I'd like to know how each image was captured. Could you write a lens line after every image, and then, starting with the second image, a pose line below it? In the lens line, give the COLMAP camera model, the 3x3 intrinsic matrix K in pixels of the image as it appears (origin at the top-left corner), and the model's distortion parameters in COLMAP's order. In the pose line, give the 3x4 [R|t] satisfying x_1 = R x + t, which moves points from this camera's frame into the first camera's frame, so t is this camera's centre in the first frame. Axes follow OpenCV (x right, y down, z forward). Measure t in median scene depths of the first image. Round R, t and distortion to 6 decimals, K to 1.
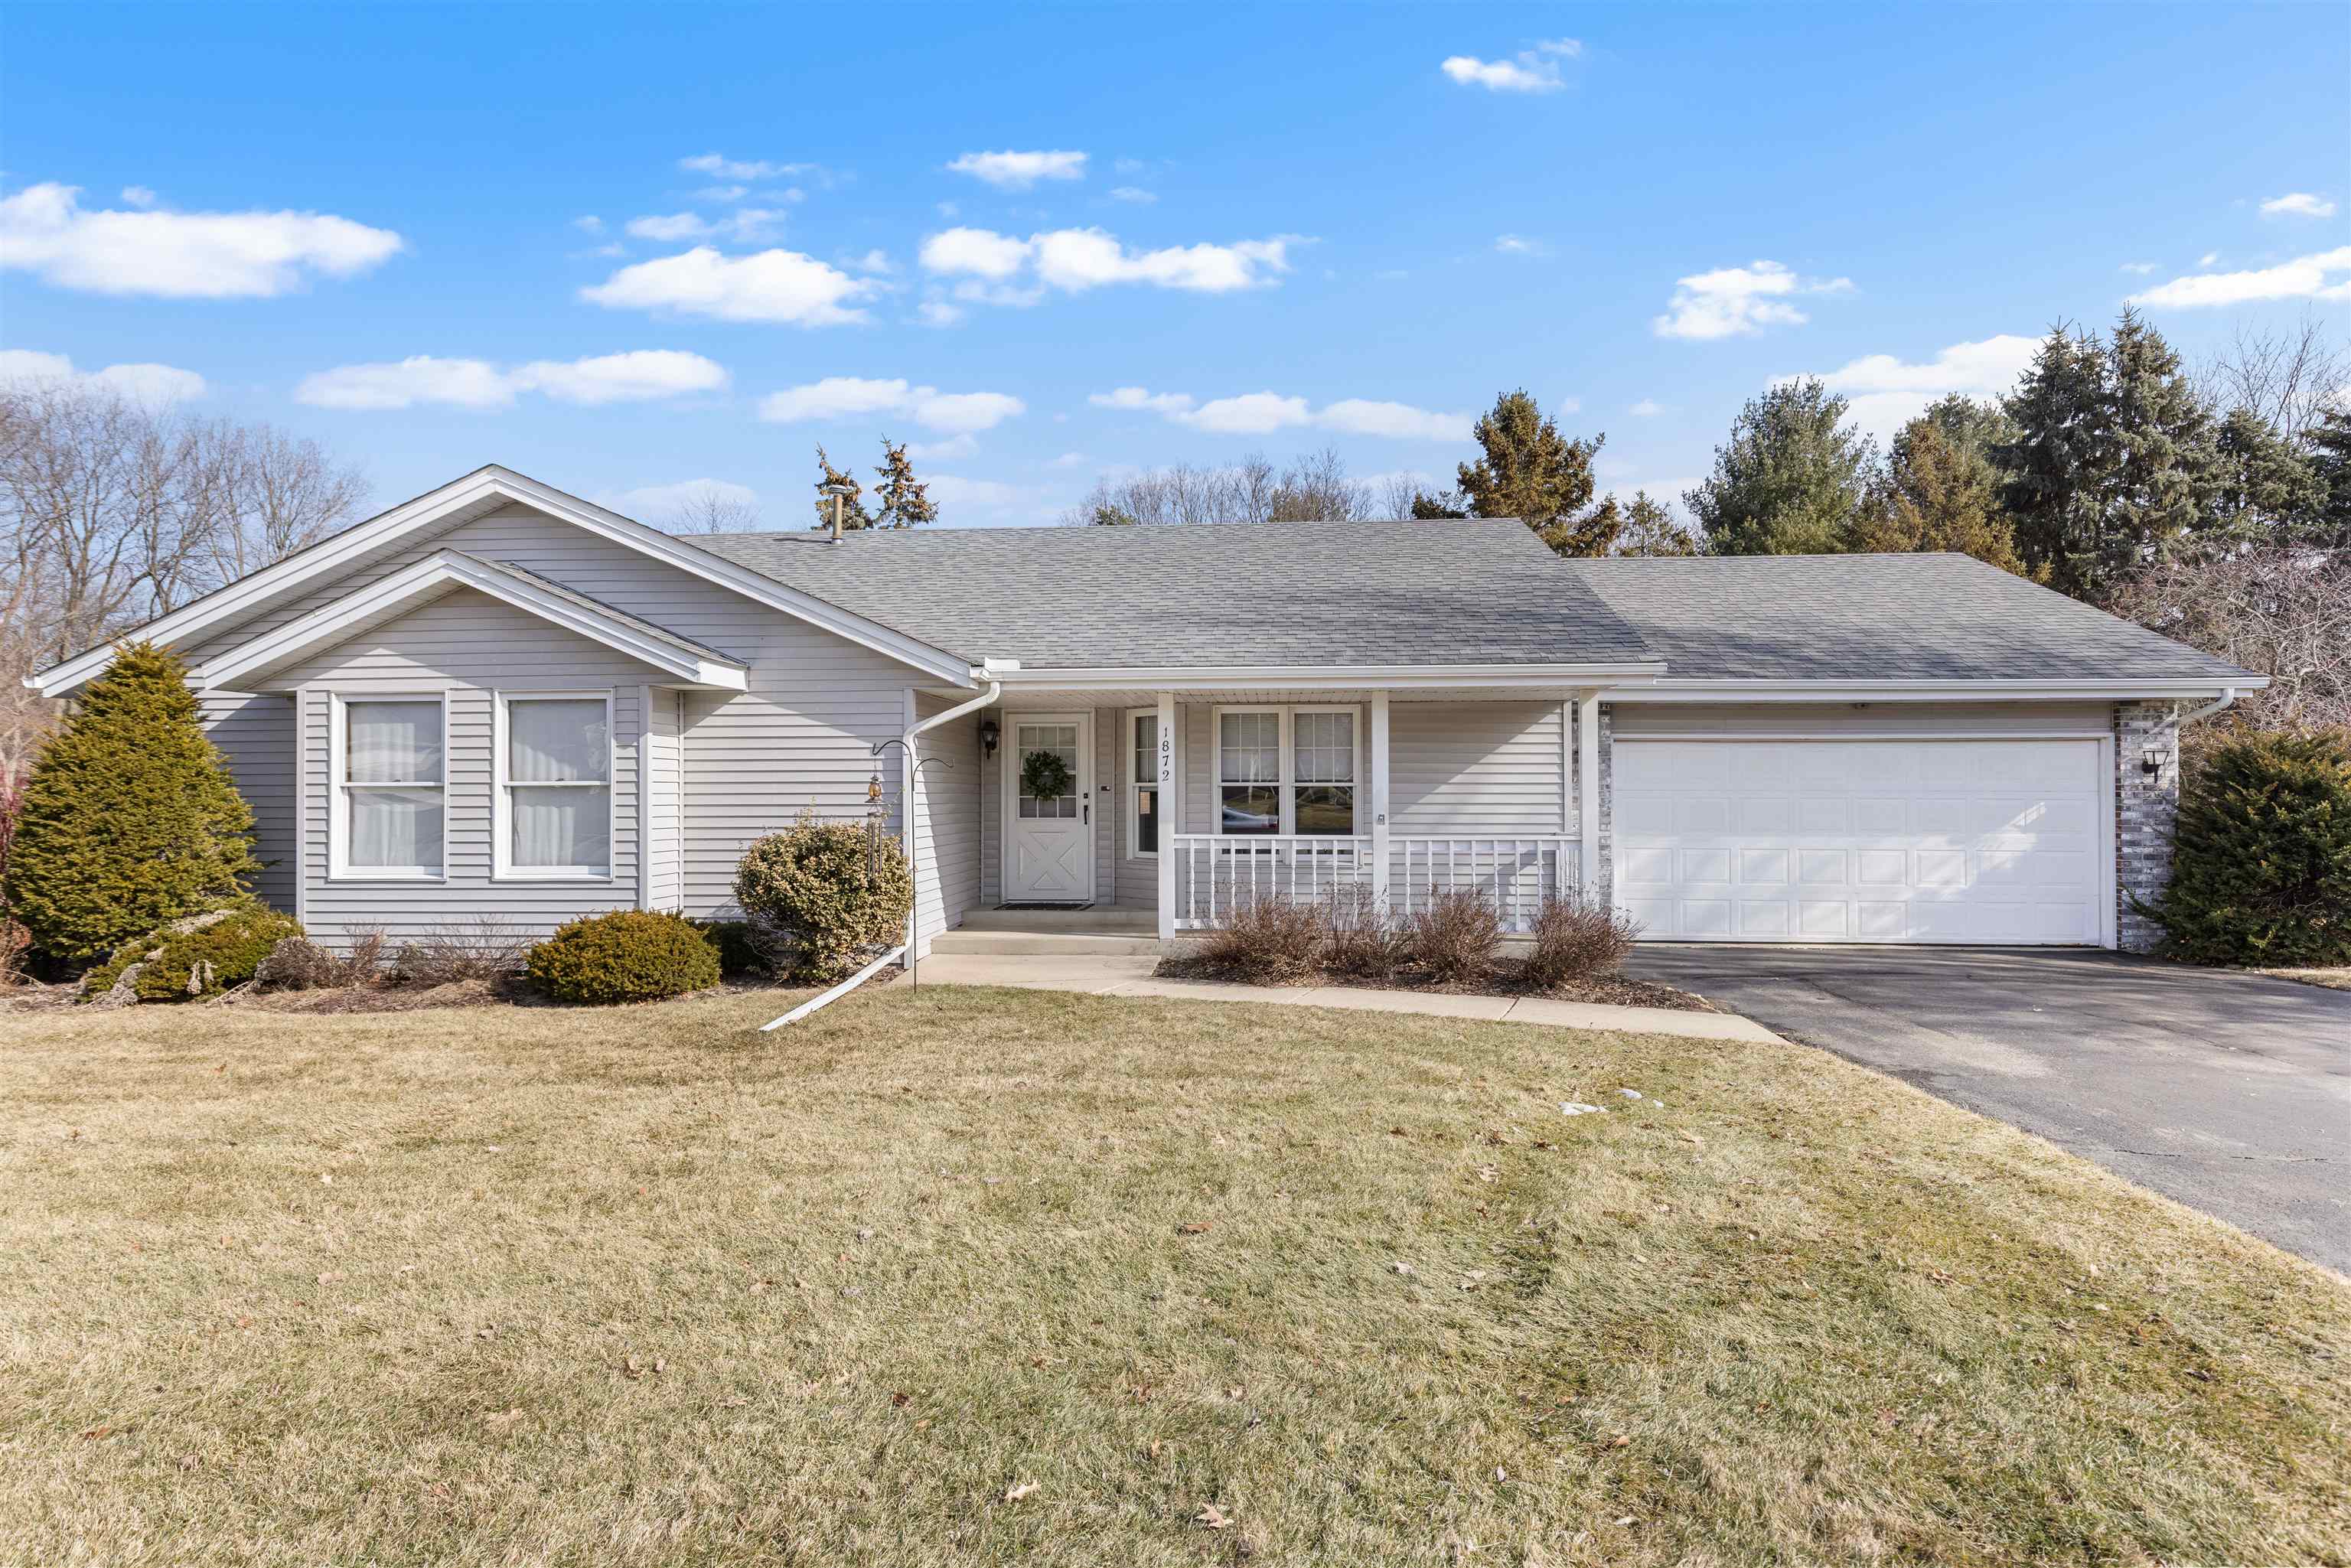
lens RADIAL K [[1240.3, 0, 1175.2], [0, 1240.3, 792.8], [0, 0, 1]] dist [-0.002852, -0.000395]
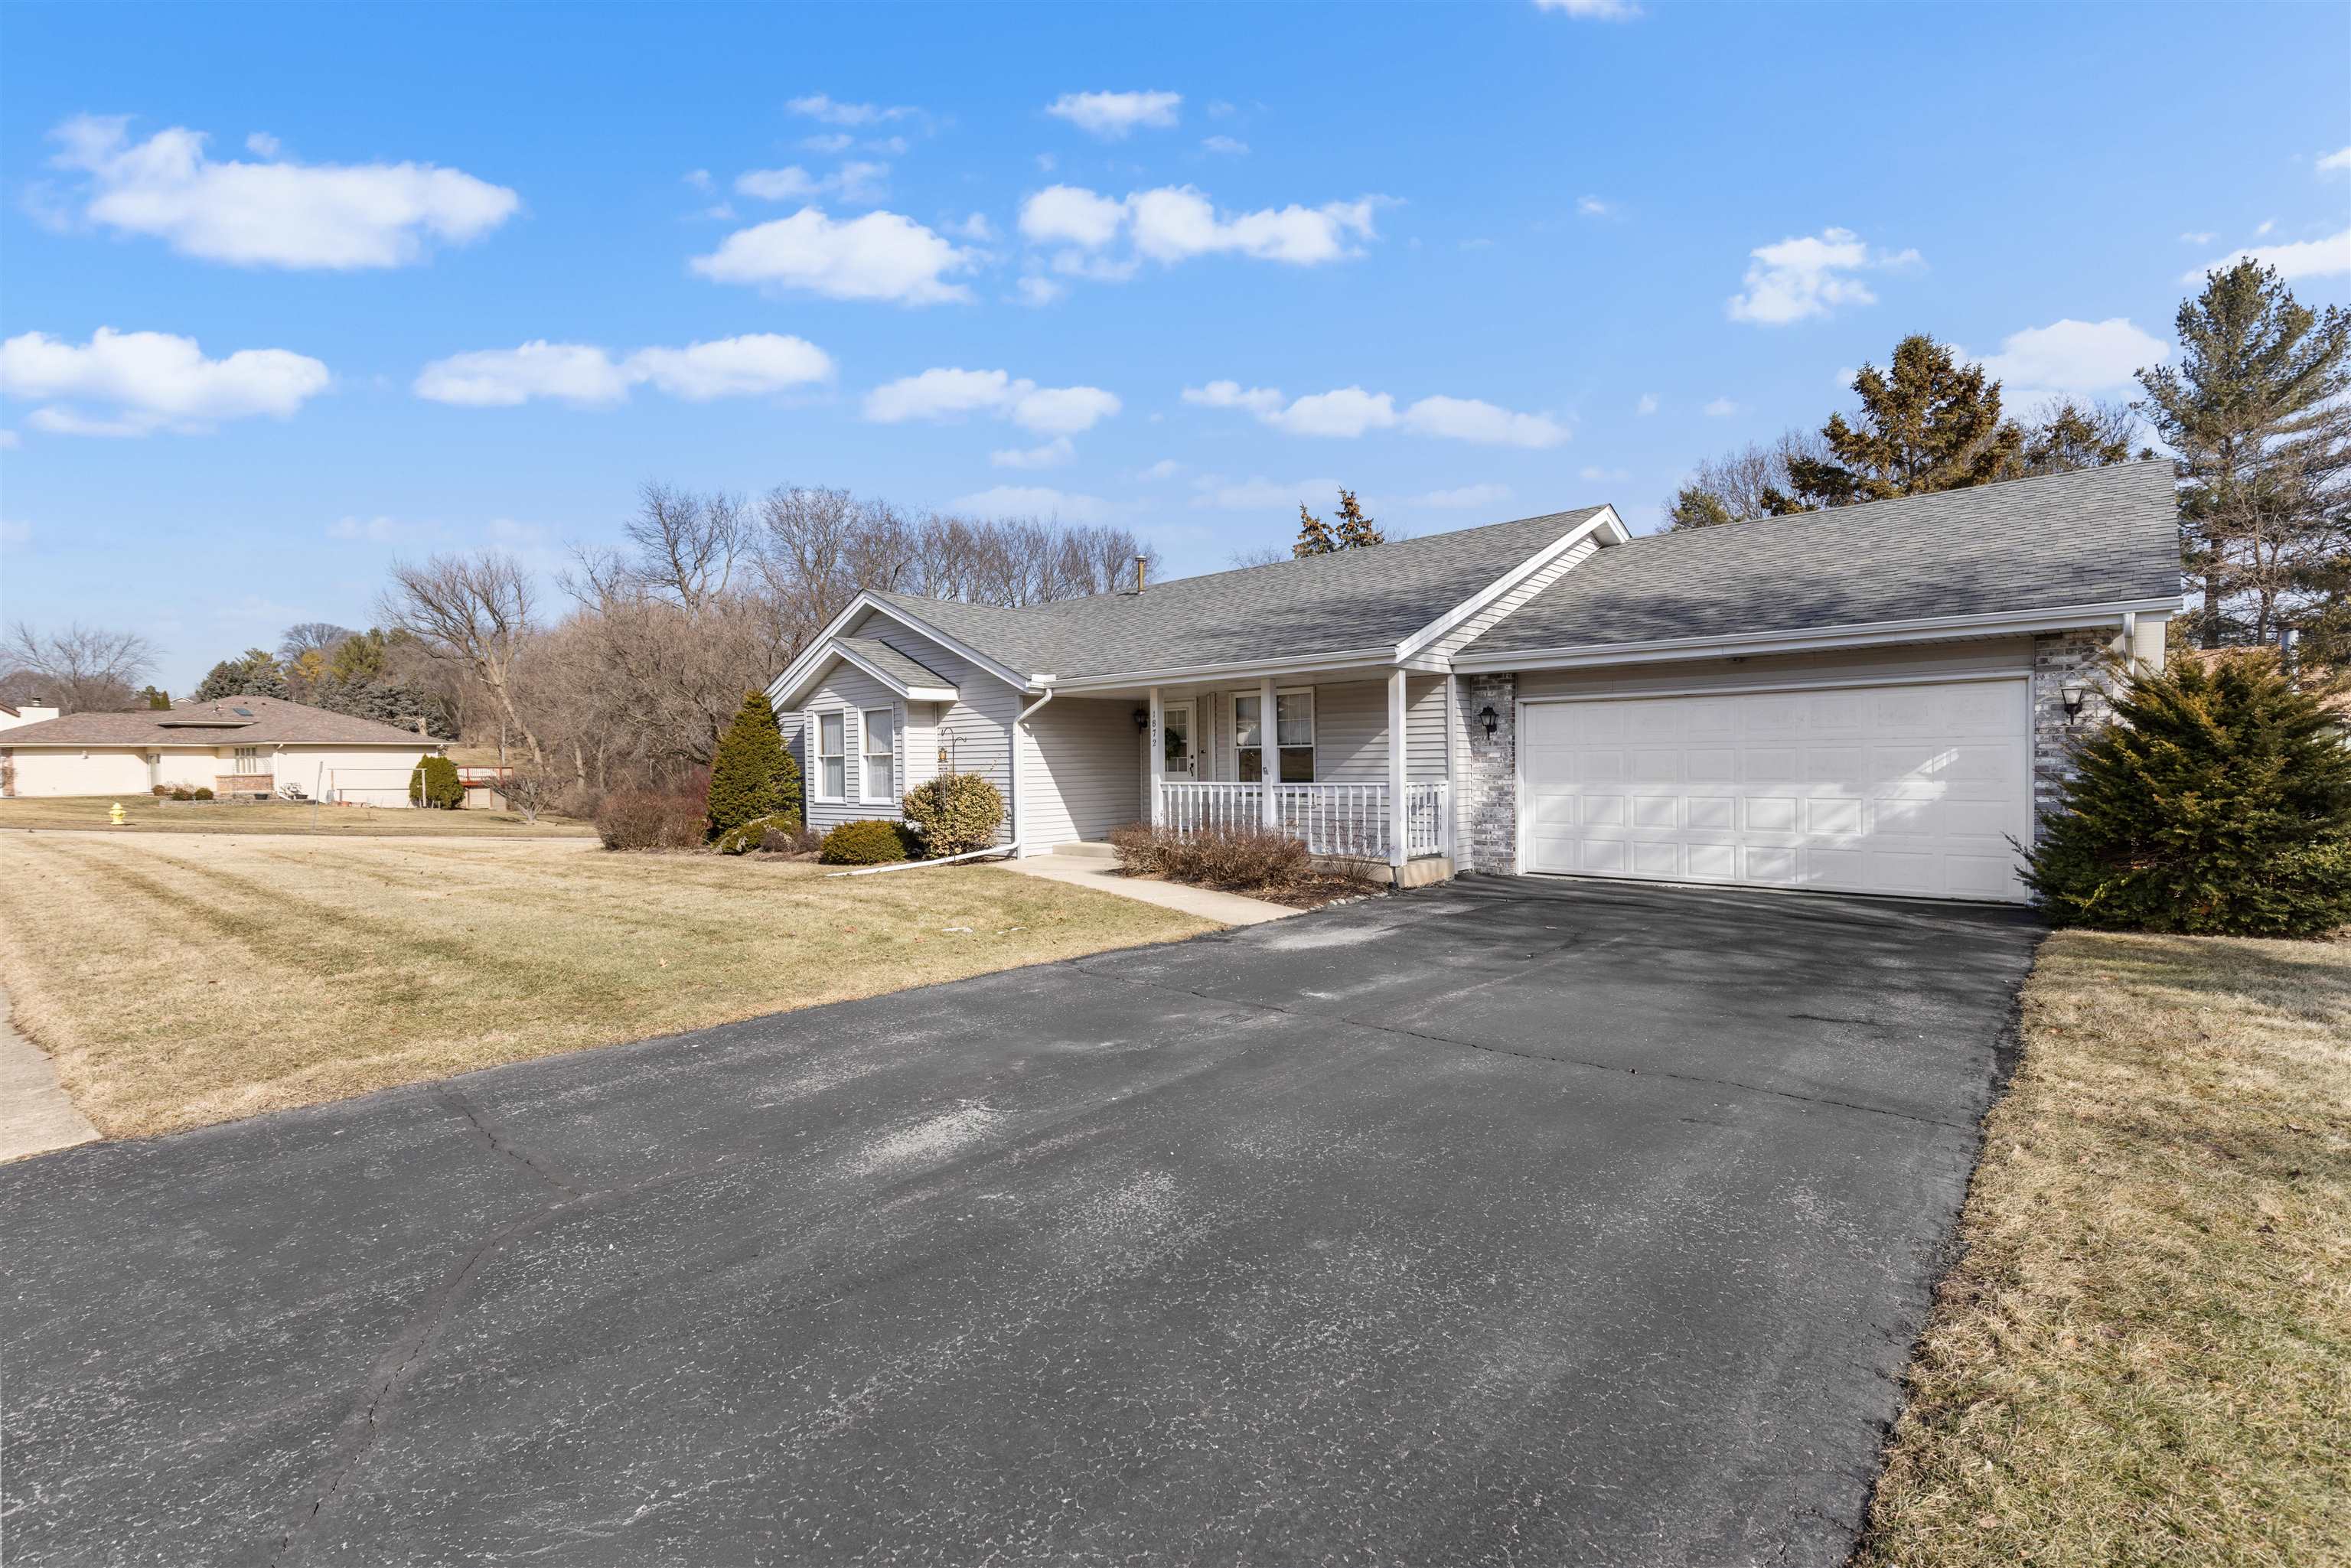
lens RADIAL K [[1052.8, 0, 1176.9], [0, 1052.8, 772.9], [0, 0, 1]] dist [-0.000870, 0.000795]
pose [[0.786387, -0.005320, -0.617712, 0.733126], [0.013811, 0.999864, 0.008971, 0.011080], [0.617580, -0.015586, 0.786353, 0.001519]]
